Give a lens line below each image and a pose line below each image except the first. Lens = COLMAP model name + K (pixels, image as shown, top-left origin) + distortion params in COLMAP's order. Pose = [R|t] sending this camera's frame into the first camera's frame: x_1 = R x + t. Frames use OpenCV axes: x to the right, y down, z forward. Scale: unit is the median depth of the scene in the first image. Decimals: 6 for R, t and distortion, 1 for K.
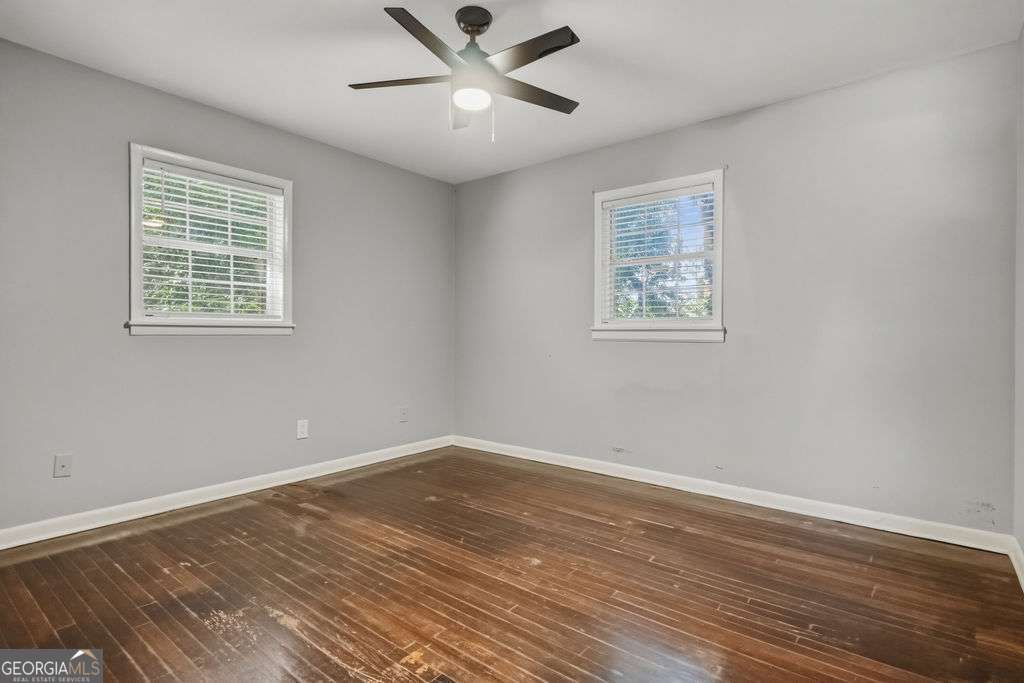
lens RADIAL K [[519.4, 0, 507.3], [0, 519.4, 339.1], [0, 0, 1]] dist [0.002027, 0.000255]
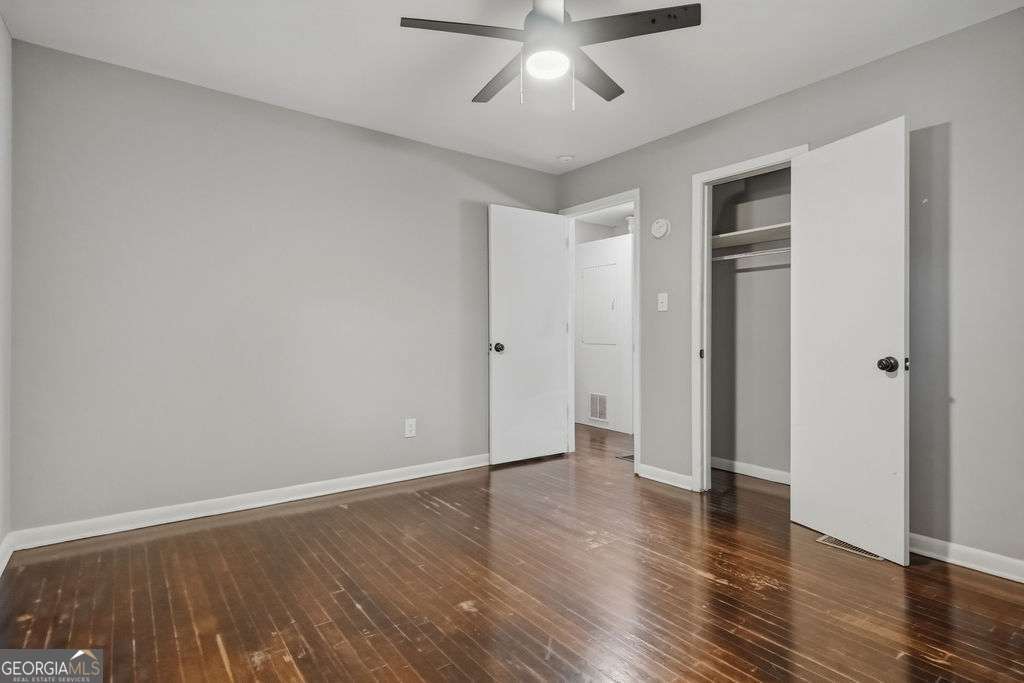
lens RADIAL K [[519.4, 0, 507.3], [0, 519.4, 339.1], [0, 0, 1]] dist [0.002027, 0.000255]
pose [[-0.969865, 0.000759, 0.243643, -0.189207], [0.003220, 0.999948, 0.009704, -0.009598], [-0.243623, 0.010196, -0.969816, 1.573479]]
